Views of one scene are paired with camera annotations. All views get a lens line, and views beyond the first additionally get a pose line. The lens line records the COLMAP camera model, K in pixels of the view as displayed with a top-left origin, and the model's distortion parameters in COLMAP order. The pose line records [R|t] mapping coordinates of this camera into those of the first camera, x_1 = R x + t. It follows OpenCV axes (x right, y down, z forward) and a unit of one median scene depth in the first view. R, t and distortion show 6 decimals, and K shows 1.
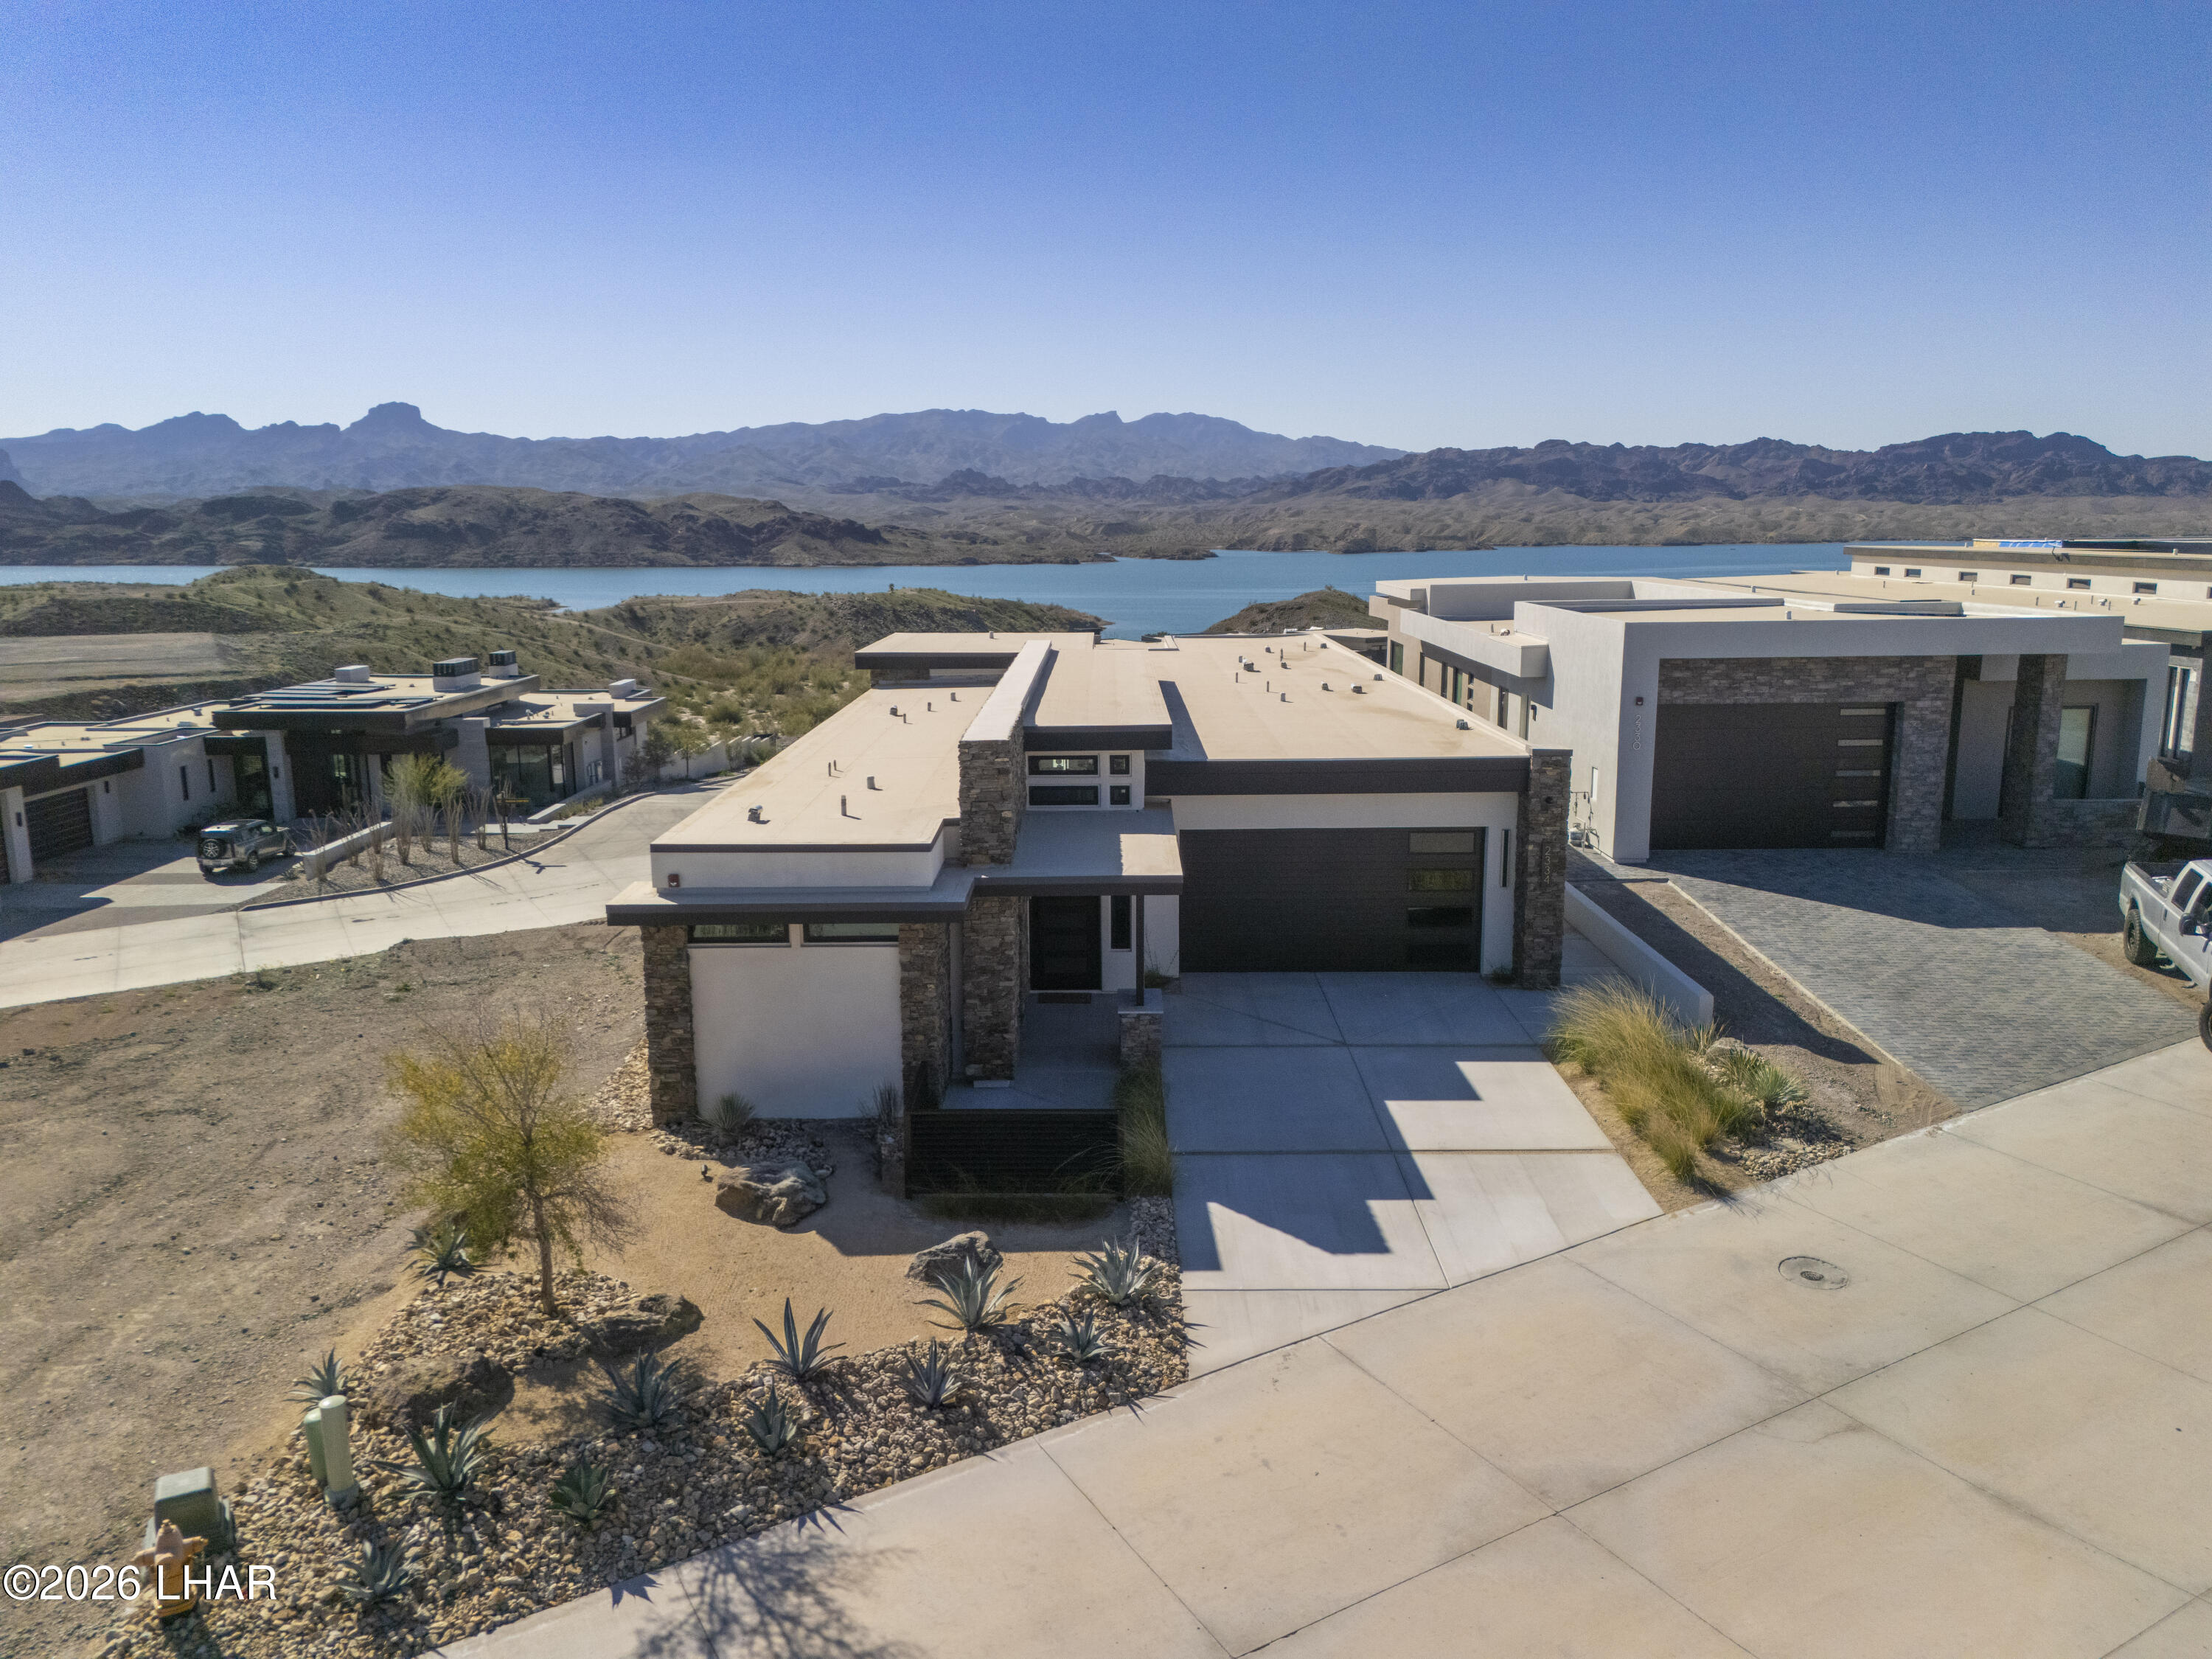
lens RADIAL K [[1602.4, 0, 1106.7], [0, 1602.4, 851.0], [0, 0, 1]] dist [0.075102, -0.067693]
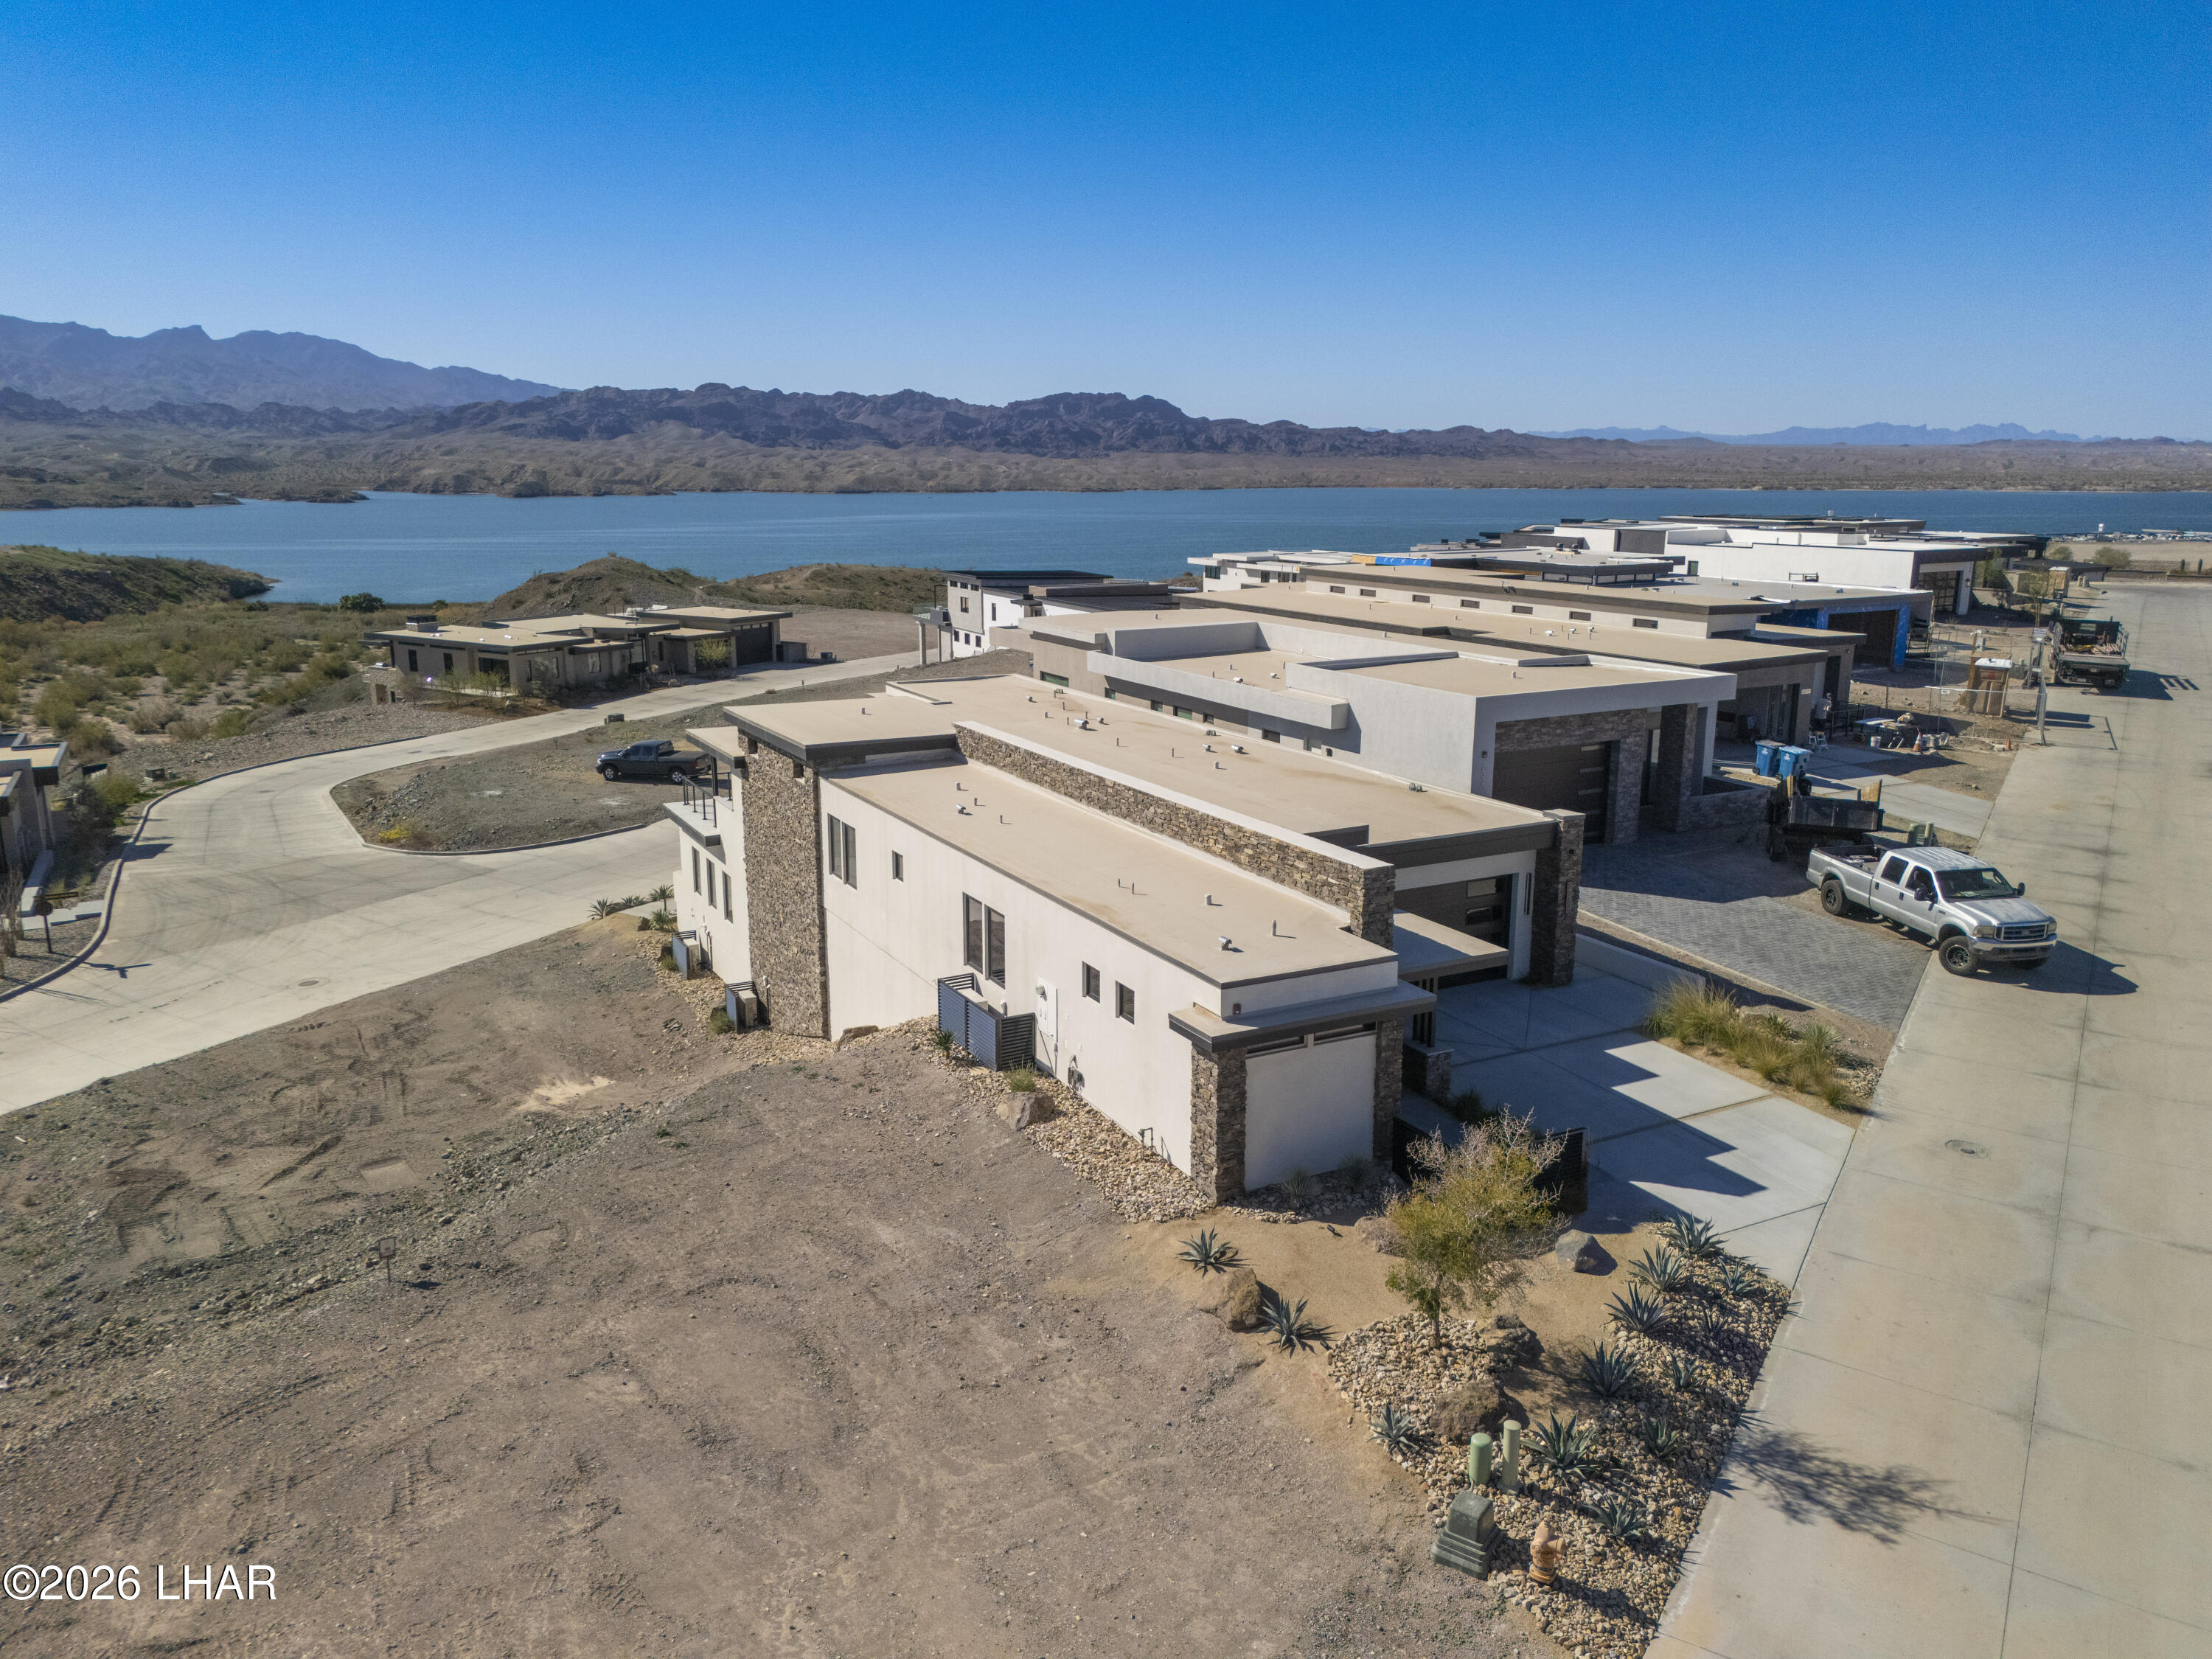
lens RADIAL K [[1602.4, 0, 1098.9], [0, 1602.4, 865.7], [0, 0, 1]] dist [0.075102, -0.067693]
pose [[0.881348, -0.106019, 0.460419, -0.579456], [0.086190, 0.994224, 0.063949, -0.113962], [-0.464539, -0.016677, 0.885395, -0.036162]]
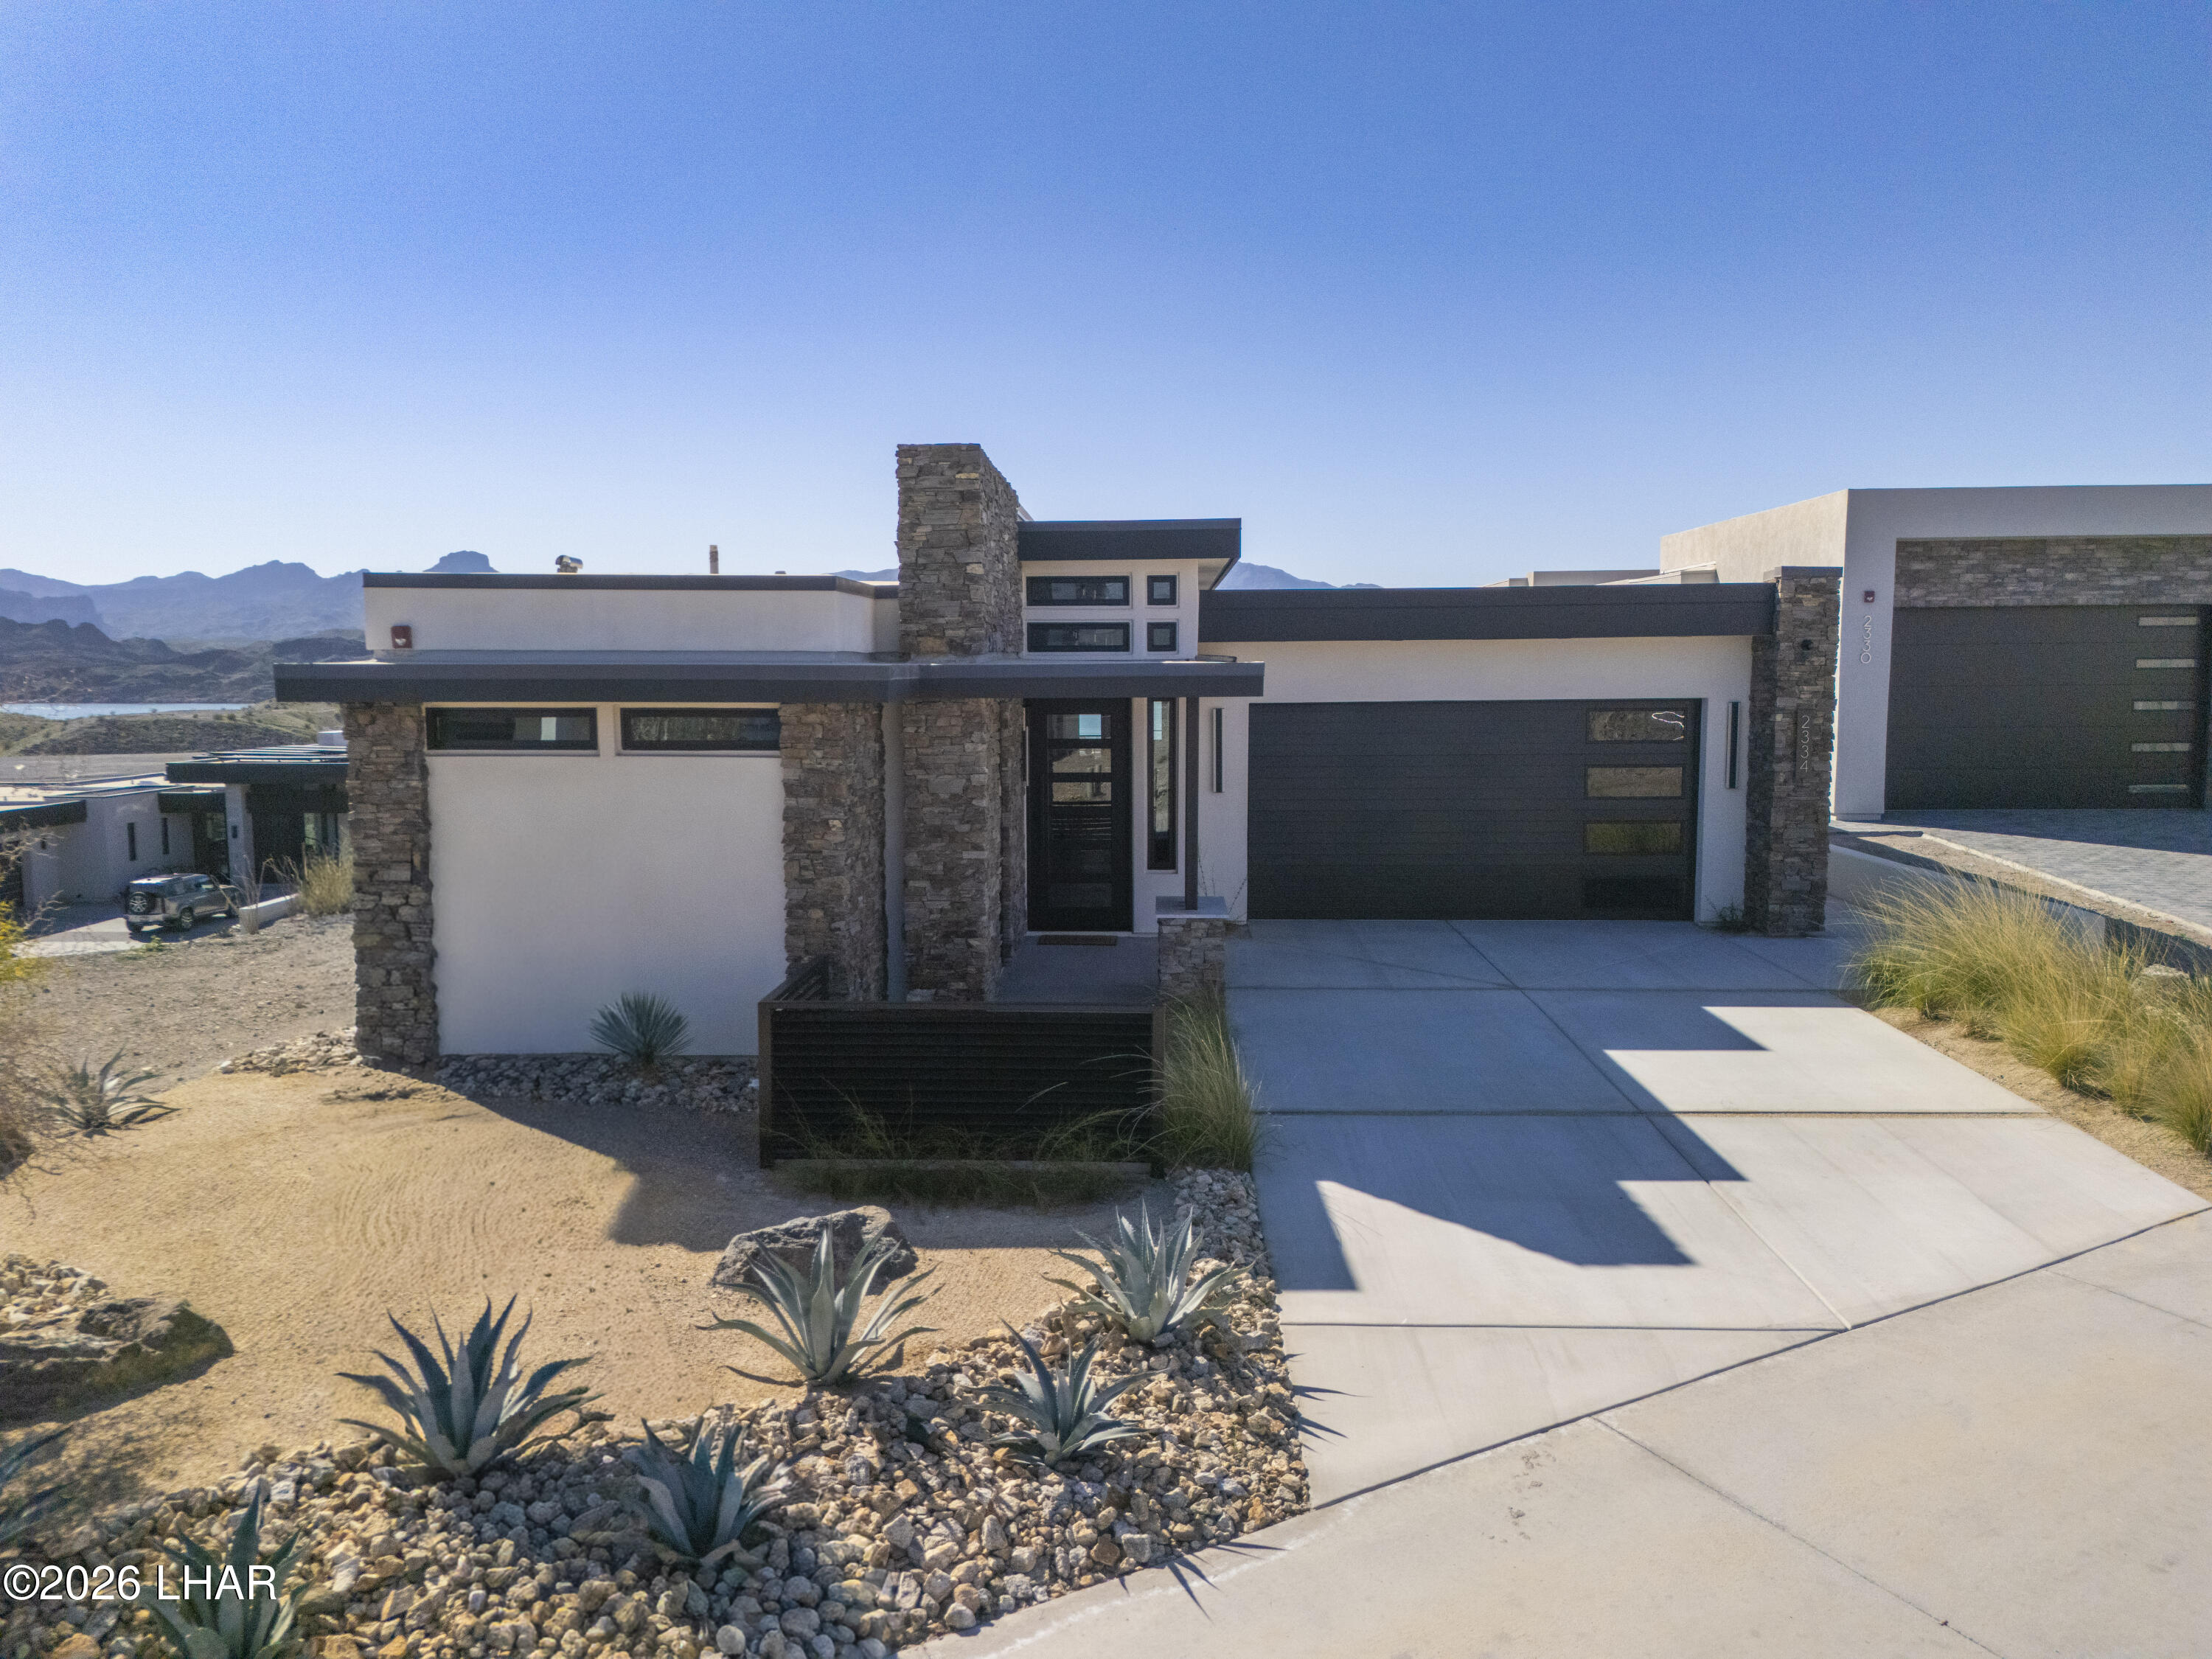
lens RADIAL K [[1602.4, 0, 1107.9], [0, 1602.4, 852.5], [0, 0, 1]] dist [0.075102, -0.067693]
pose [[0.999607, 0.006338, -0.027298, 0.003680], [-0.008687, 0.996189, -0.086784, 0.091159], [0.026644, 0.086987, 0.995853, 0.263865]]
